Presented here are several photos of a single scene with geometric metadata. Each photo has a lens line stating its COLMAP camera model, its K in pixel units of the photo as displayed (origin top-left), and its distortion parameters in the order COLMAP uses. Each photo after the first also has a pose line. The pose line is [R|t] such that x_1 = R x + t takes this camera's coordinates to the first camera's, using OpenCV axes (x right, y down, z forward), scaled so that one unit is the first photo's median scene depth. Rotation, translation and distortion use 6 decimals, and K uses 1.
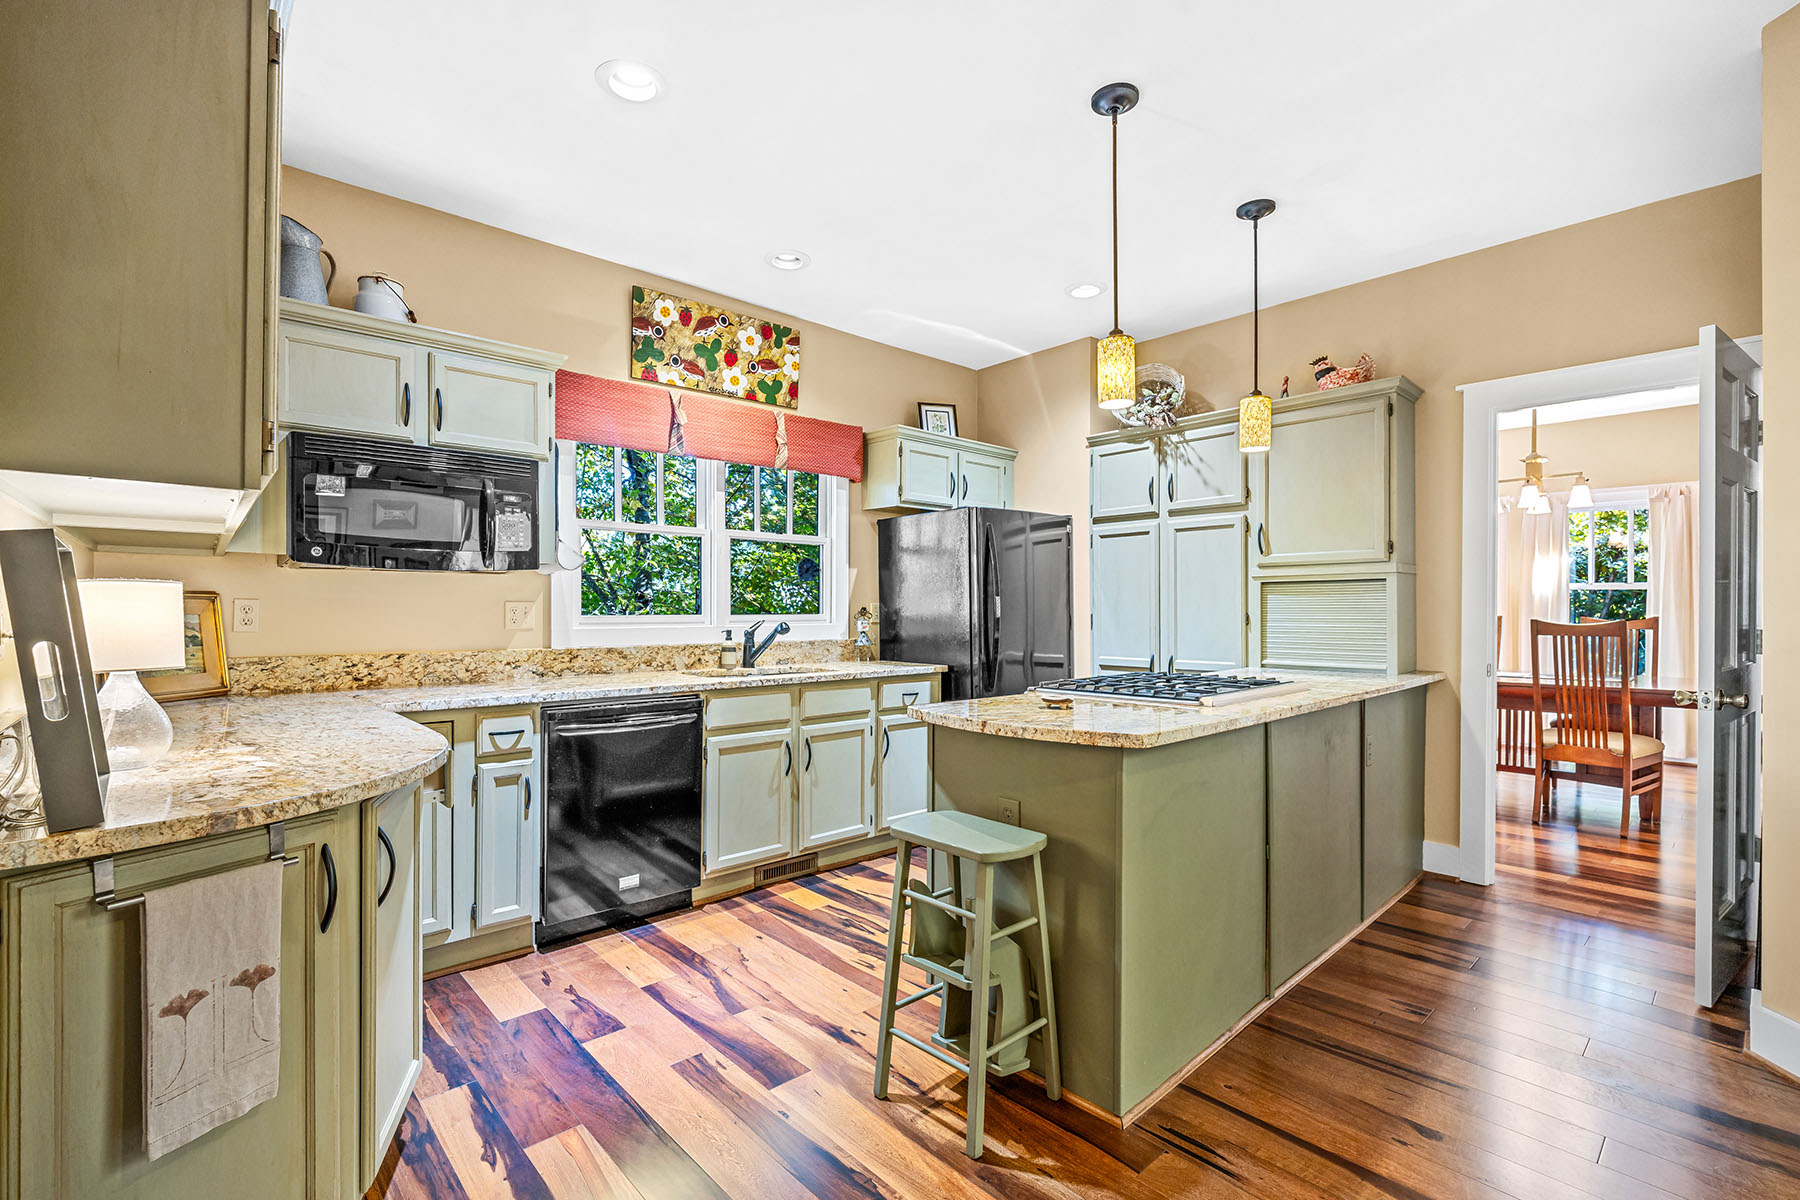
lens RADIAL K [[835.9, 0, 934.9], [0, 835.9, 612.1], [0, 0, 1]] dist [-0.007418, -0.001859]
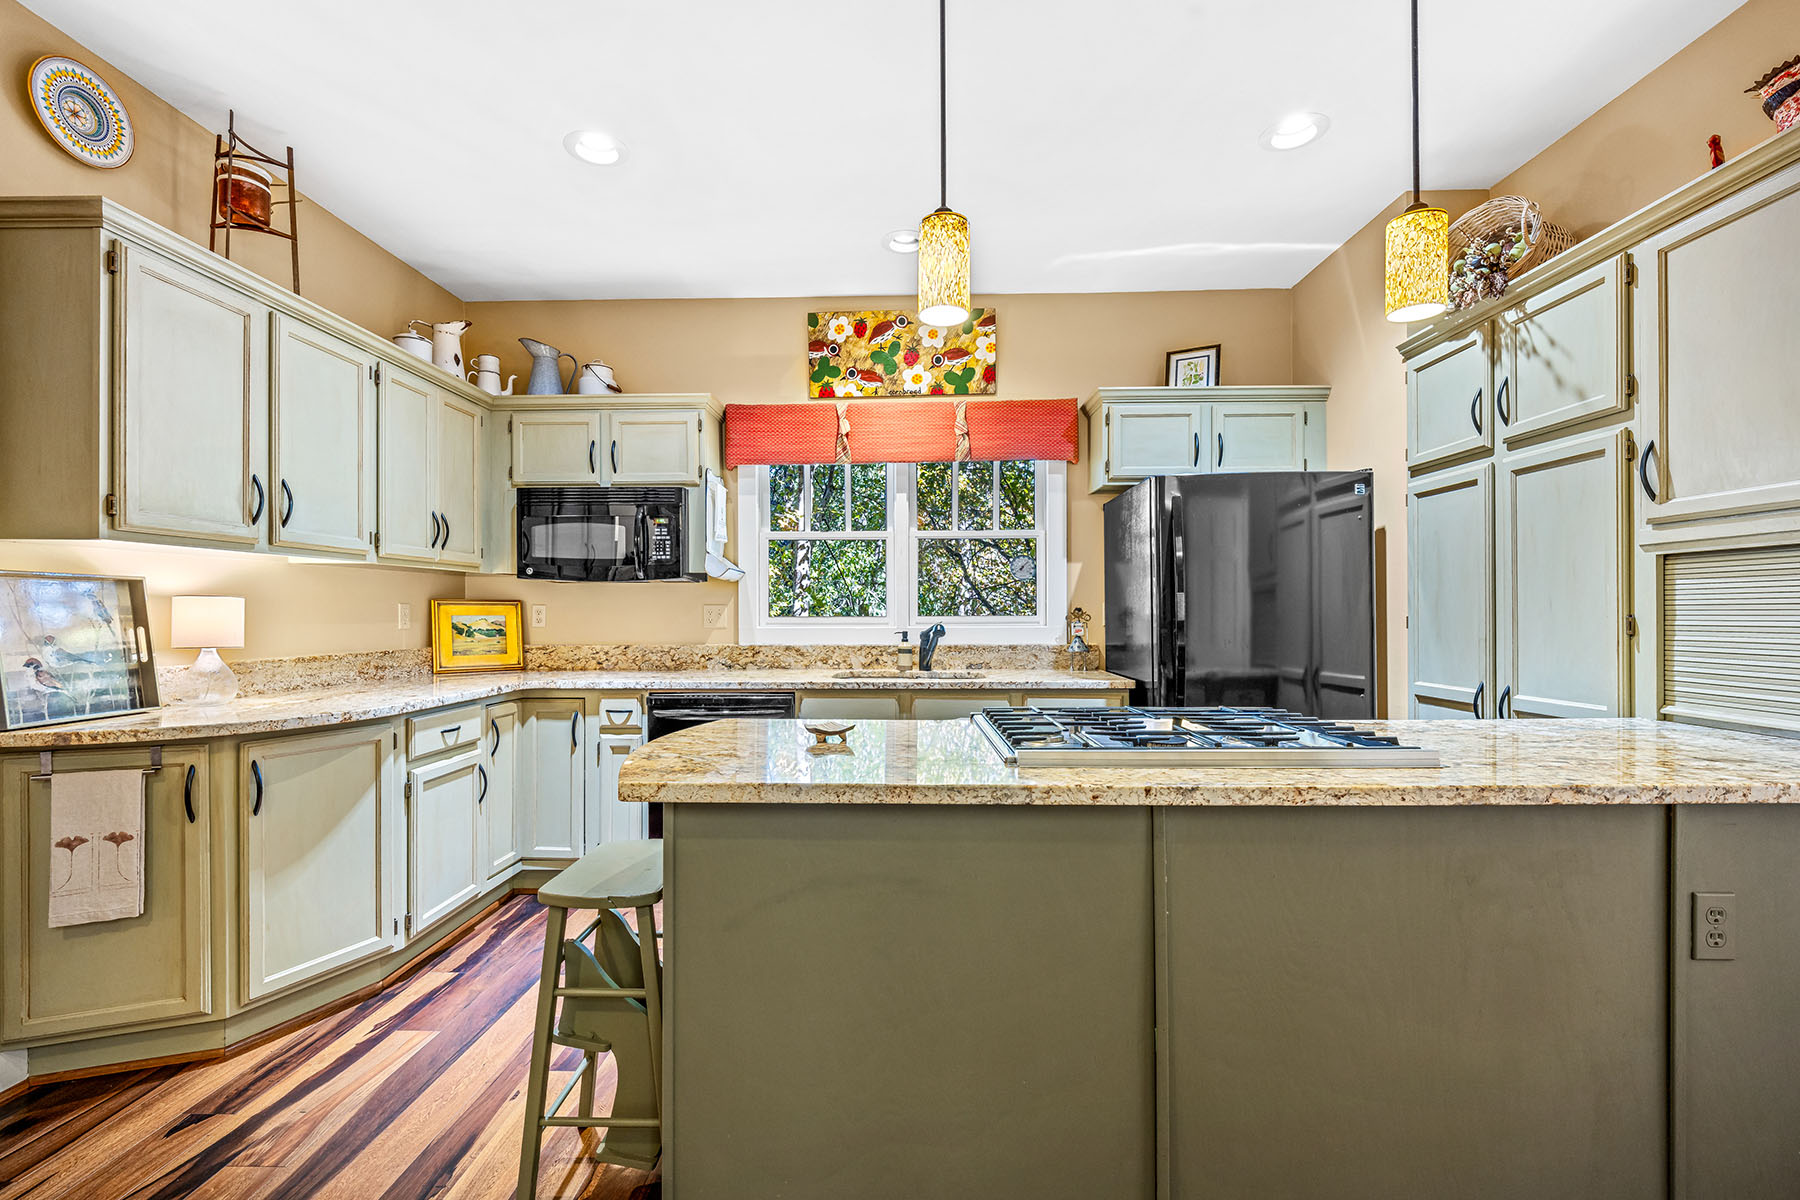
lens RADIAL K [[817.9, 0, 902.4], [0, 817.9, 611.1], [0, 0, 1]] dist [0.003867, -0.001541]
pose [[0.686576, -0.002420, -0.727054, 0.449997], [0.001125, 0.999997, -0.002266, -0.000517], [0.727057, 0.000738, 0.686576, 0.322829]]
